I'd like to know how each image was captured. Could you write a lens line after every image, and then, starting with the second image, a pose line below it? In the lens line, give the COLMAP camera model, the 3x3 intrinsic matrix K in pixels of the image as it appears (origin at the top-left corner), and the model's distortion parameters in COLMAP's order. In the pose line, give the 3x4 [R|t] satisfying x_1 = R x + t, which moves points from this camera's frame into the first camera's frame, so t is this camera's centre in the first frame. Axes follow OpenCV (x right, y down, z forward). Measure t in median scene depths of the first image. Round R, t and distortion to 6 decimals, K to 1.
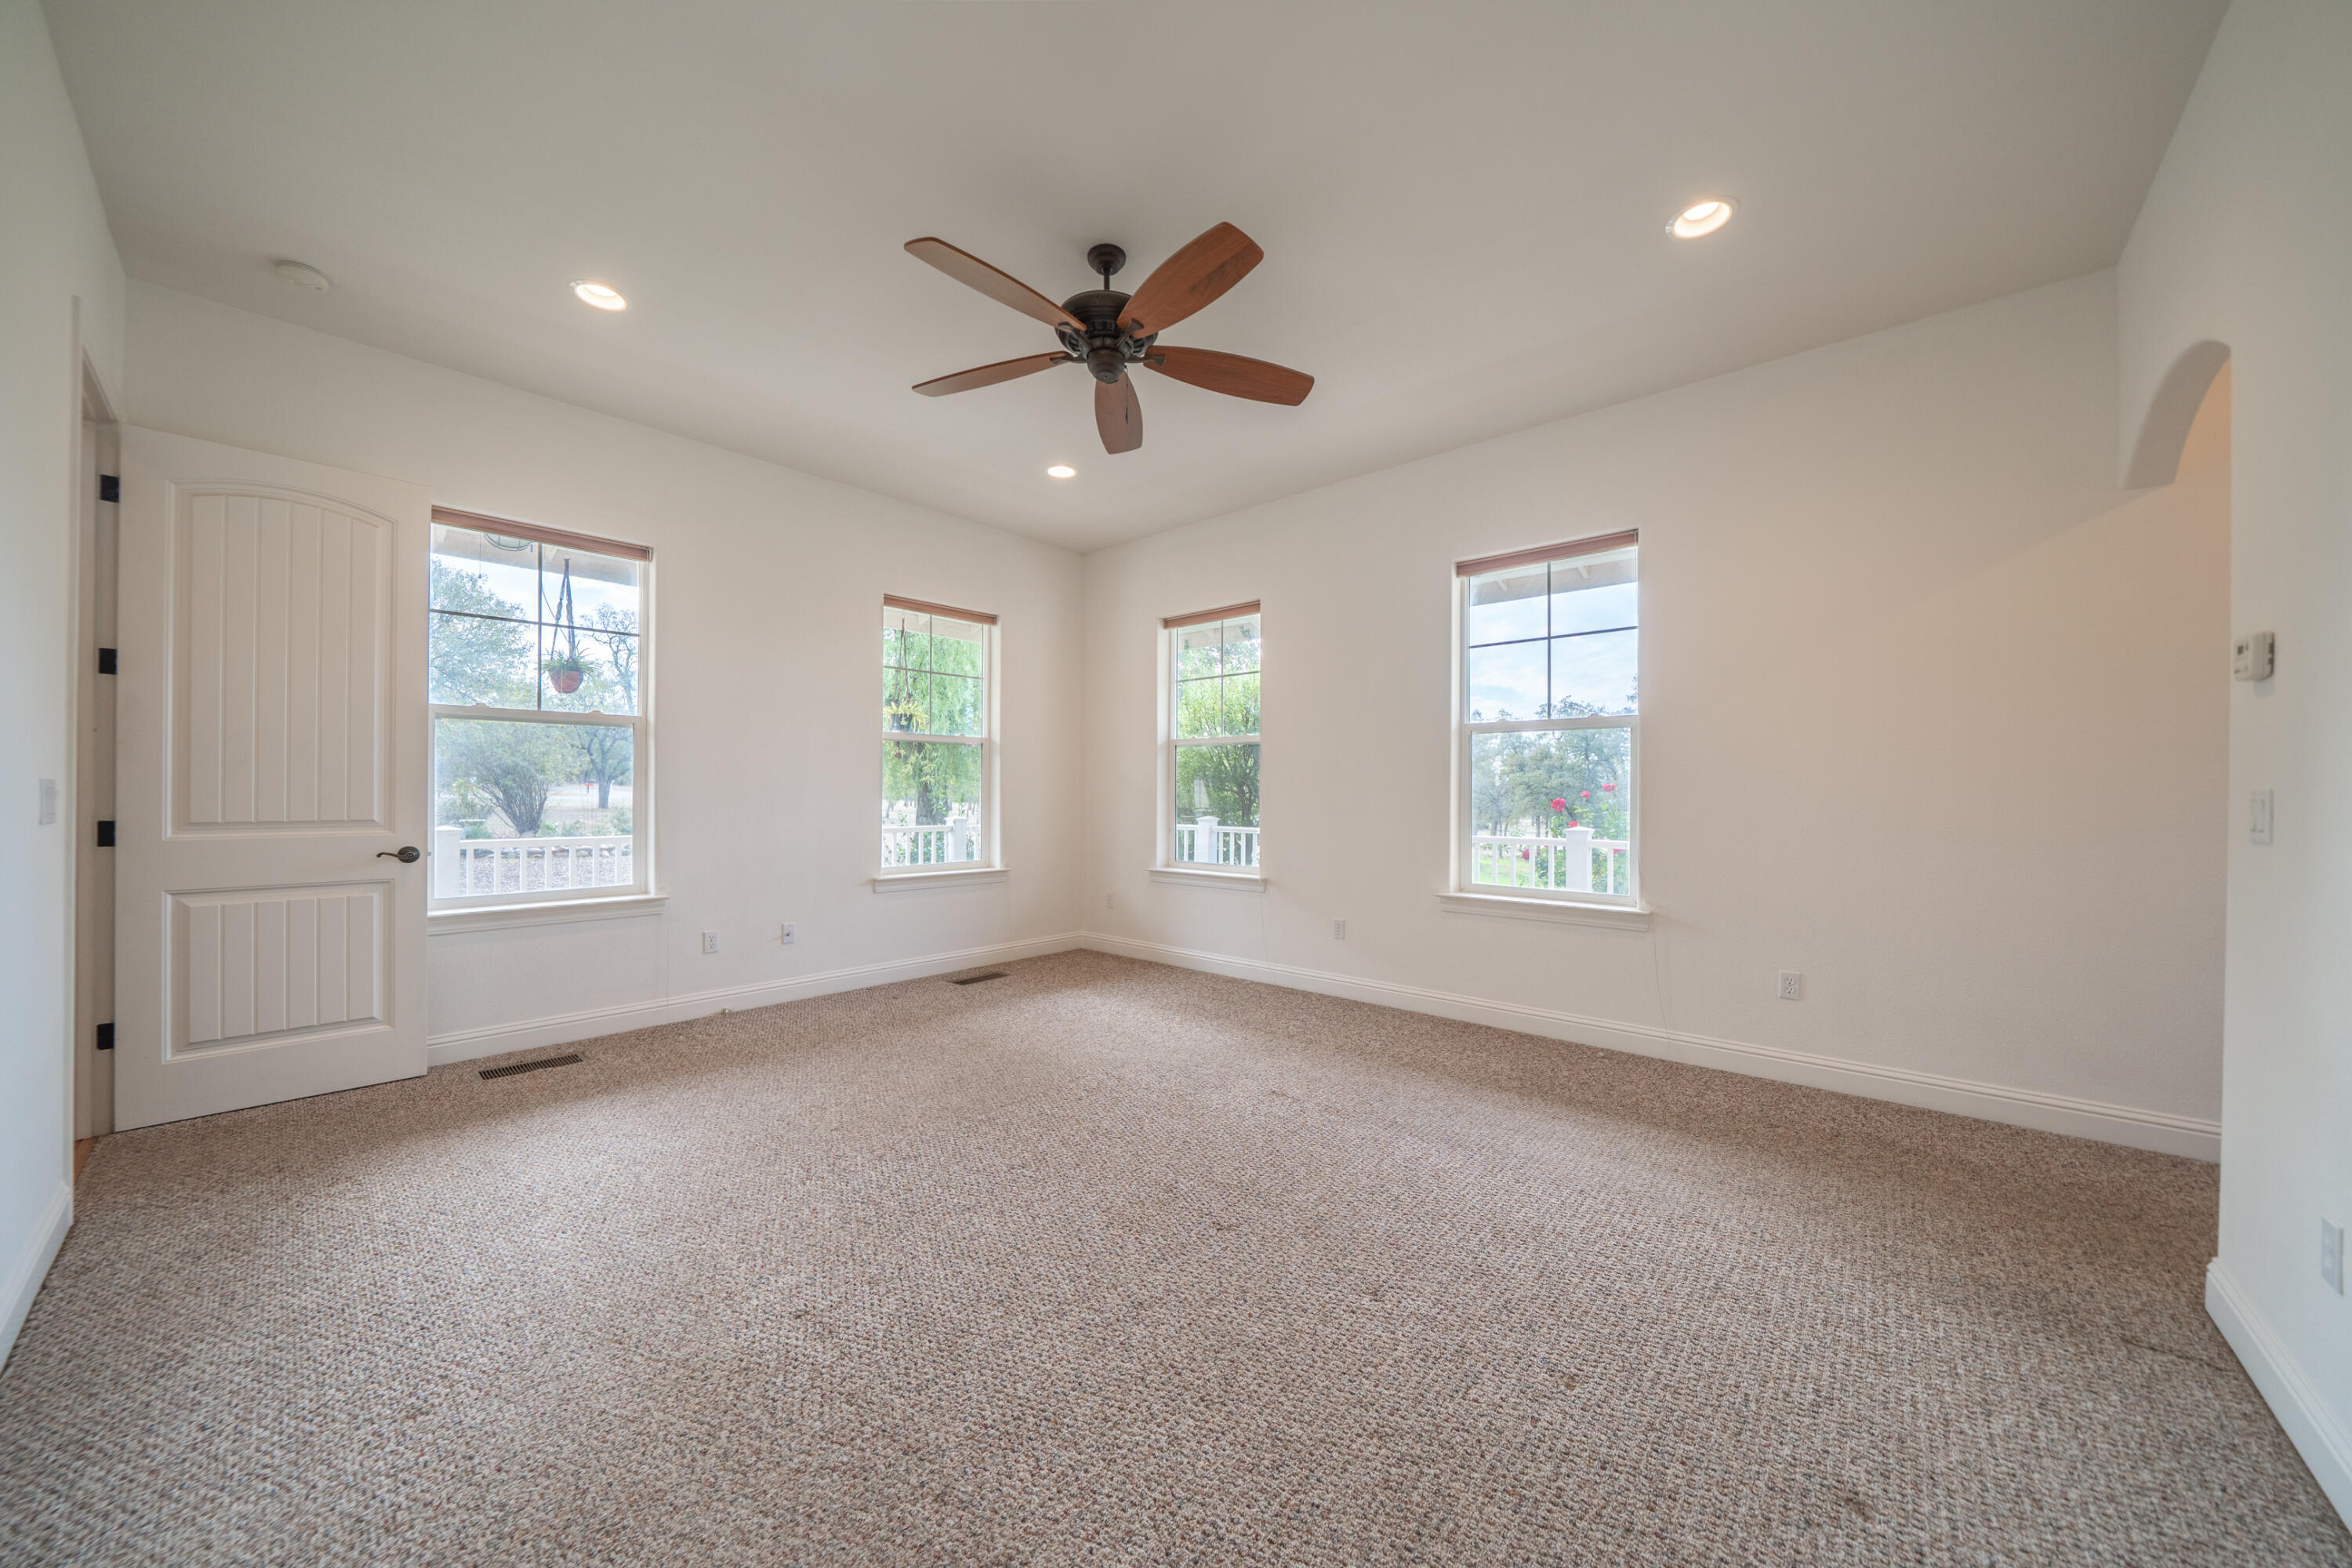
lens RADIAL K [[806.5, 0, 1155.6], [0, 806.5, 792.5], [0, 0, 1]] dist [-0.004635, 0.000300]
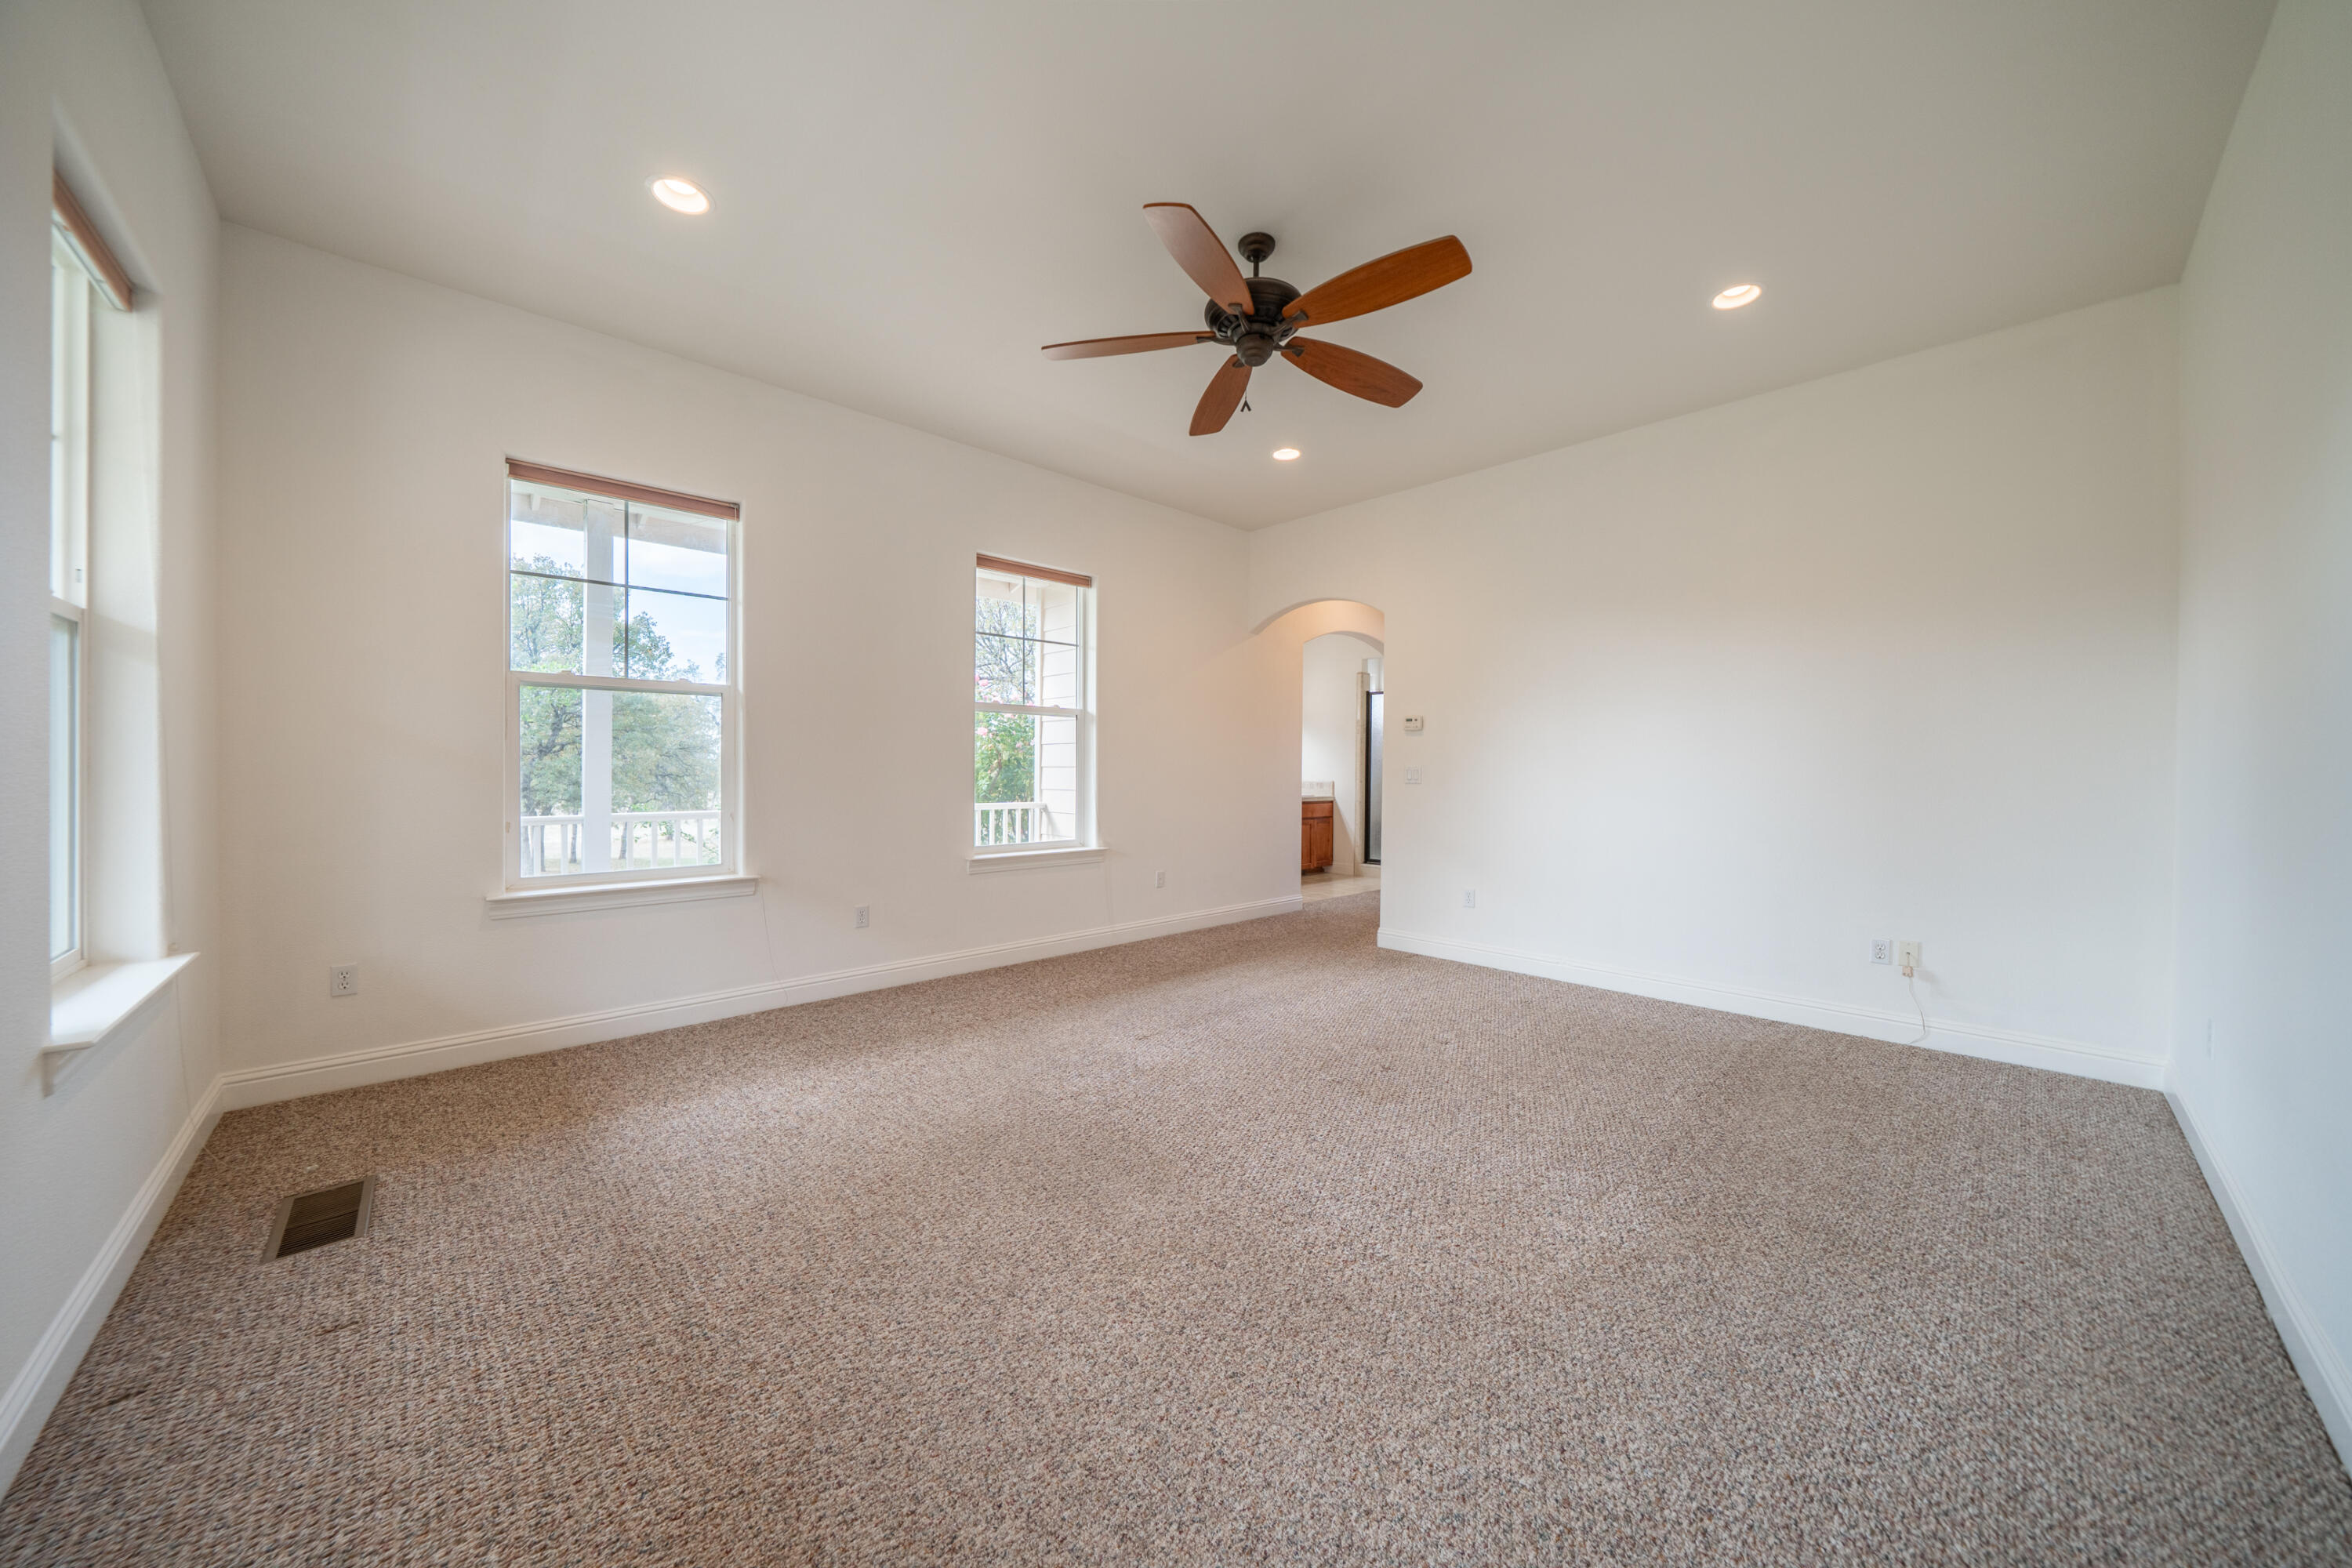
lens RADIAL K [[806.5, 0, 1178.5], [0, 806.5, 769.0], [0, 0, 1]] dist [-0.004635, 0.000300]
pose [[0.072383, -0.004516, 0.997367, -0.797454], [-0.009875, 0.999937, 0.005244, -0.002648], [-0.997328, -0.010229, 0.072334, 0.733832]]
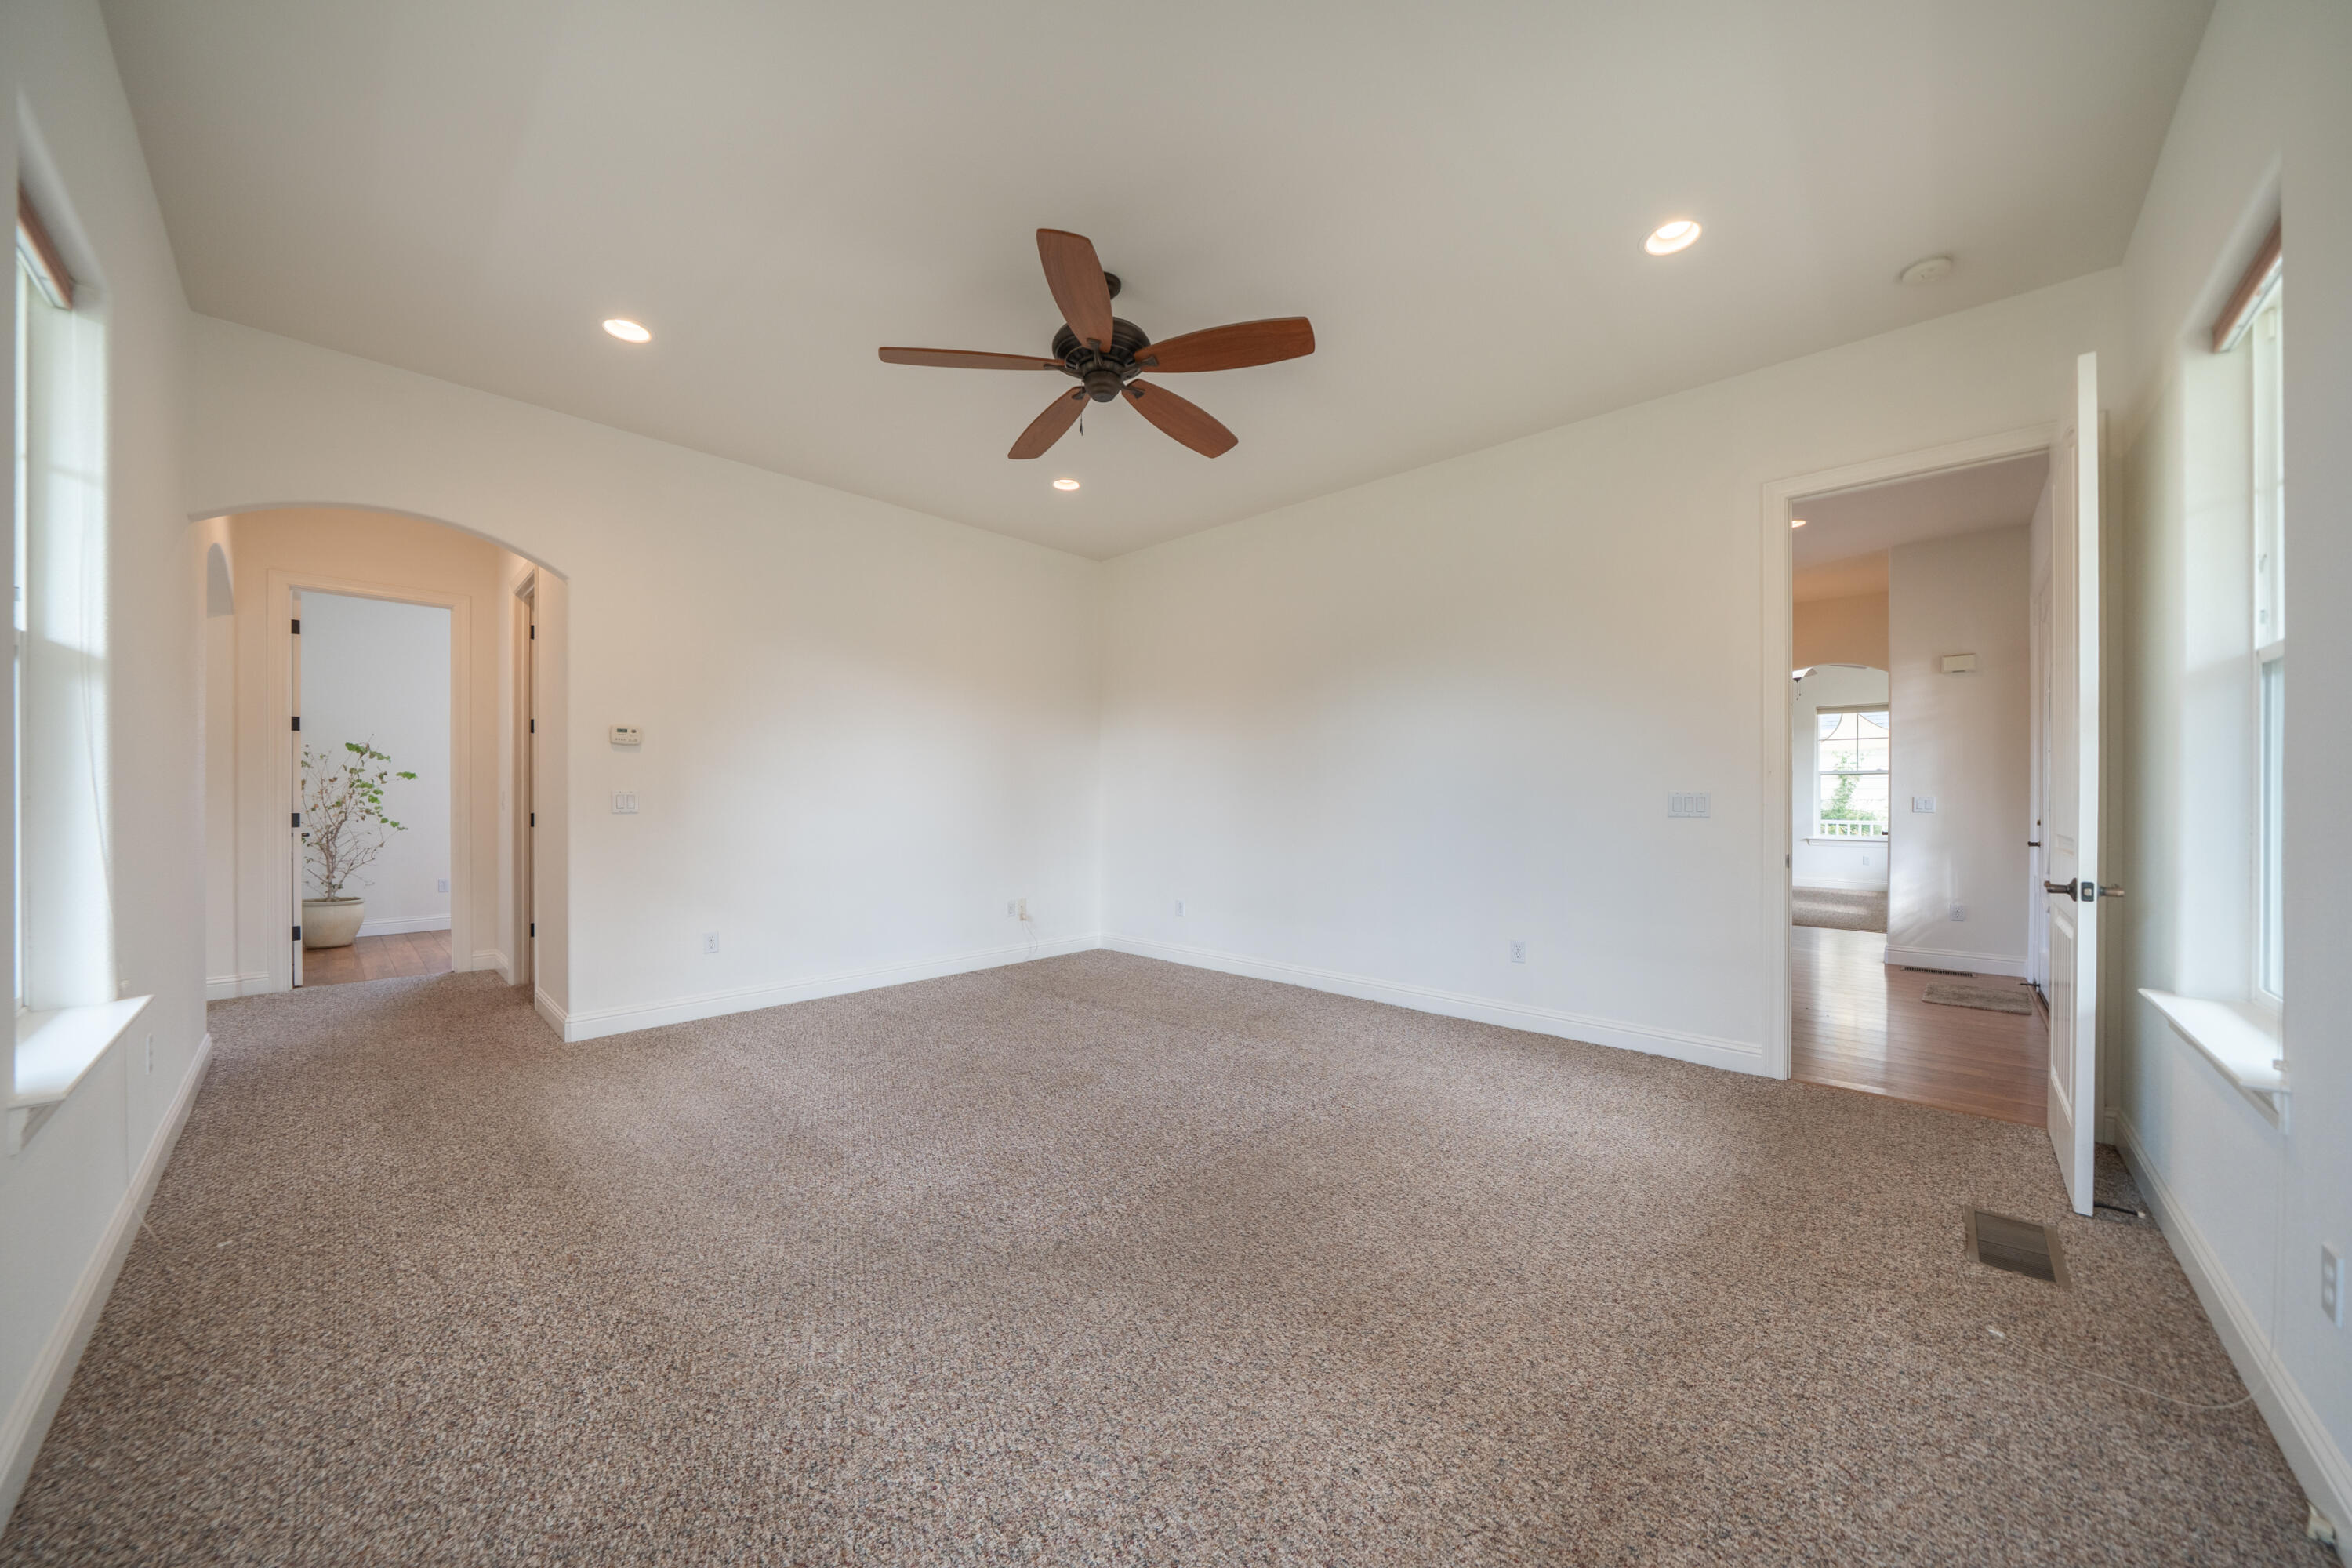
lens RADIAL K [[806.5, 0, 1159.9], [0, 806.5, 792.1], [0, 0, 1]] dist [-0.004635, 0.000300]
pose [[-0.999478, -0.007510, 0.031429, -0.124495], [-0.007871, 0.999904, -0.011371, 0.004345], [-0.031340, -0.011613, -0.999441, 1.480897]]
